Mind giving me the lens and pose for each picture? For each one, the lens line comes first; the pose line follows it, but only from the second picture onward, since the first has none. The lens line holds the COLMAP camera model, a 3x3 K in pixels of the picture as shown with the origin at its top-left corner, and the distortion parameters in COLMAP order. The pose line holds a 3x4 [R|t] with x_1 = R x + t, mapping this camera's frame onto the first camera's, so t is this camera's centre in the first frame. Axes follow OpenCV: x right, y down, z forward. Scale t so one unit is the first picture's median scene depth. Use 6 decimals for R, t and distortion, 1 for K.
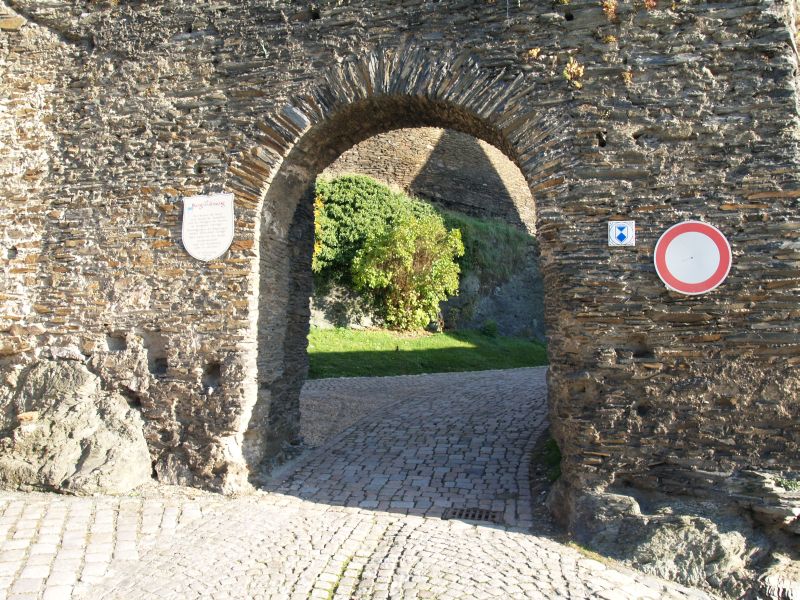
lens RADIAL K [[663.8, 0, 400.0], [0, 663.8, 300.0], [0, 0, 1]] dist [-0.129461, 0.075411]
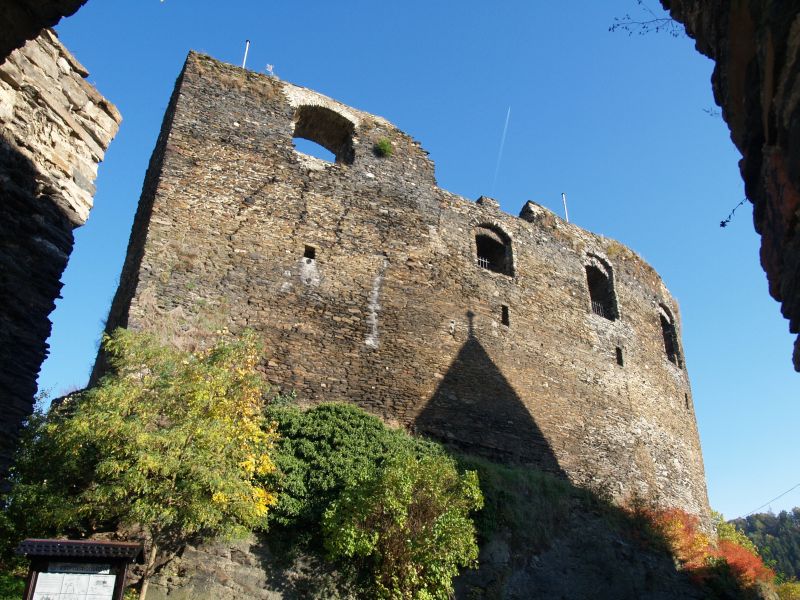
lens RADIAL K [[663.8, 0, 400.0], [0, 663.8, 300.0], [0, 0, 1]] dist [-0.129461, 0.075411]
pose [[0.998807, -0.023067, -0.043044, 0.045206], [0.004006, 0.917149, -0.398525, 0.006885], [0.048671, 0.397877, 0.916147, 0.283306]]
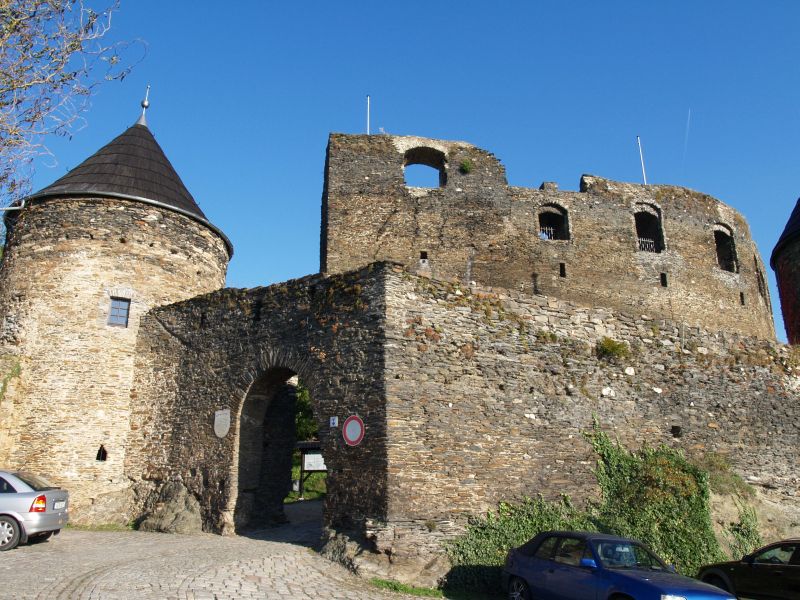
lens RADIAL K [[663.8, 0, 400.0], [0, 663.8, 300.0], [0, 0, 1]] dist [-0.129461, 0.075411]
pose [[0.921282, -0.129043, -0.366862, 0.418005], [0.047537, 0.973636, -0.223099, 0.005121], [0.385979, 0.188098, 0.903127, -0.338246]]
